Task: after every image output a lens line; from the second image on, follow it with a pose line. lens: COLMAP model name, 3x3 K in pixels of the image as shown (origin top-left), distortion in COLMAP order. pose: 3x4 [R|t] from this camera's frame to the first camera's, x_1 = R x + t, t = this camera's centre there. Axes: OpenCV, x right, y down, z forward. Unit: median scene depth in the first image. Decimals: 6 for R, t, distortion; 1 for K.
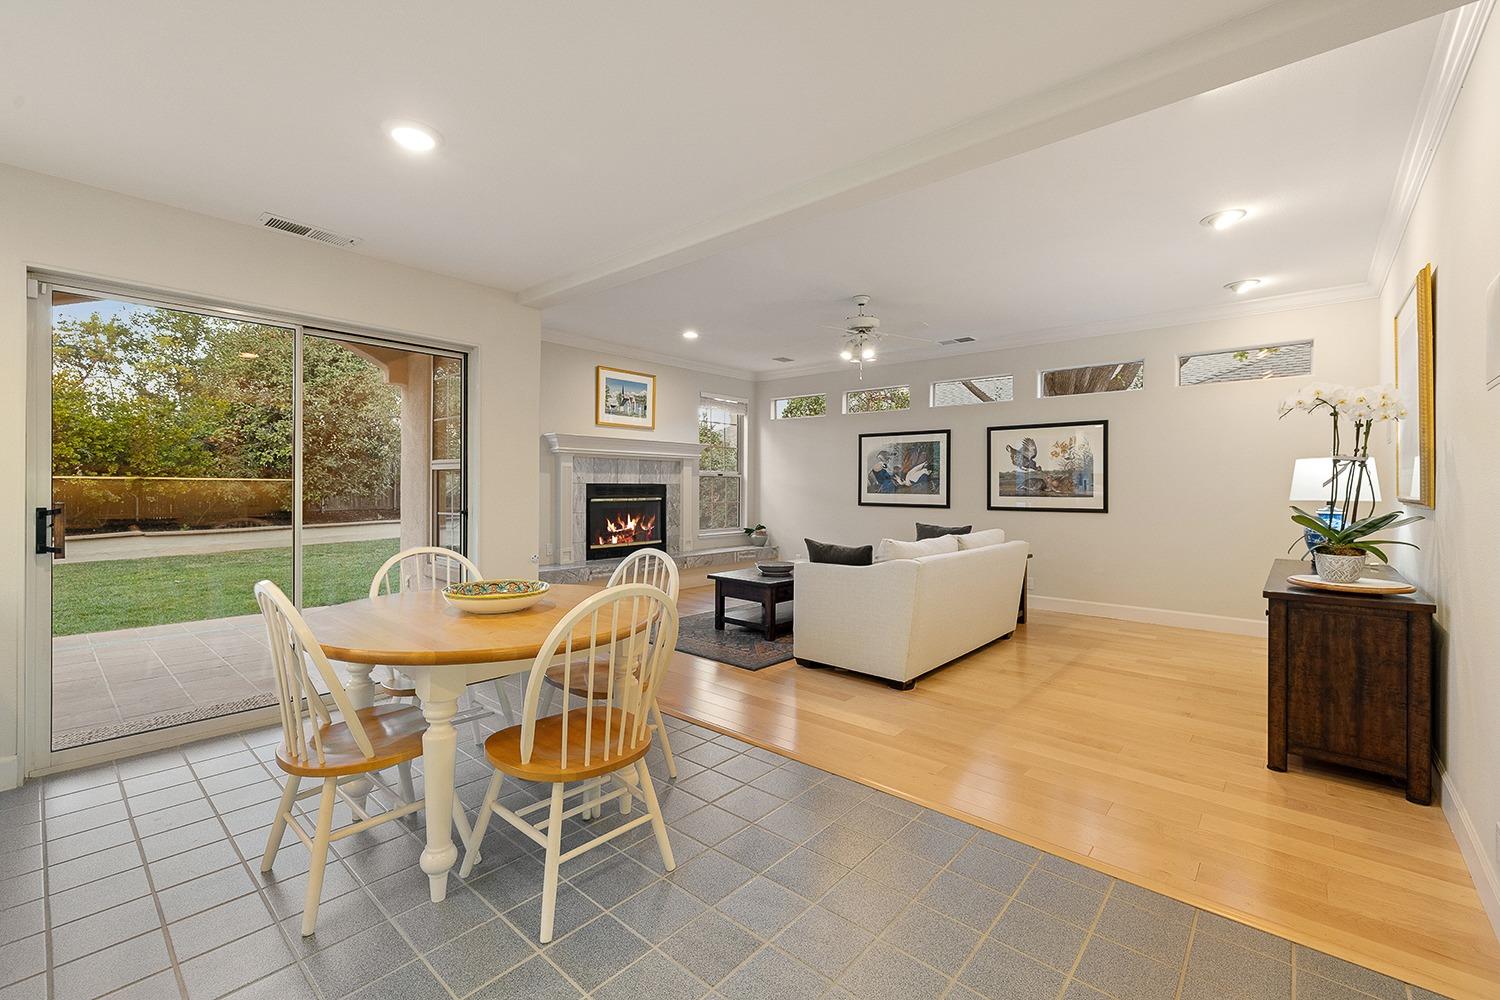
lens RADIAL K [[629.0, 0, 750.0], [0, 629.0, 500.0], [0, 0, 1]] dist [-0.000130, 0.000005]
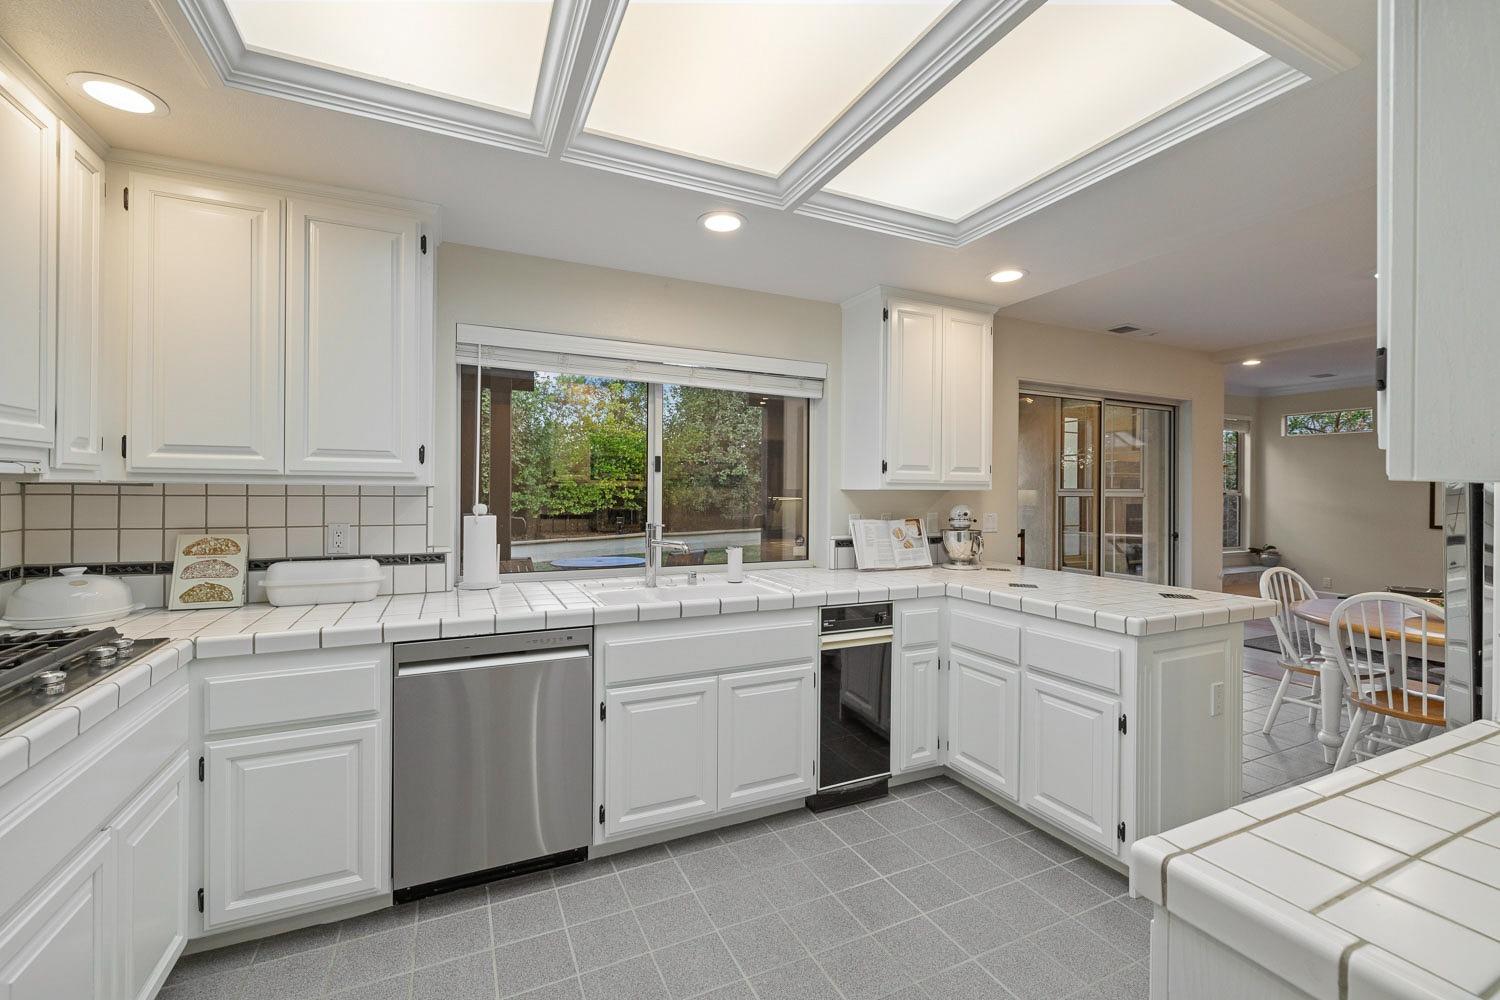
lens RADIAL K [[629.0, 0, 750.0], [0, 629.0, 500.0], [0, 0, 1]] dist [-0.000130, 0.000005]
pose [[0.918000, 0.004777, -0.396551, -0.214805], [-0.009002, 0.999921, -0.008795, -0.009038], [0.396478, 0.011644, 0.917971, -0.136567]]
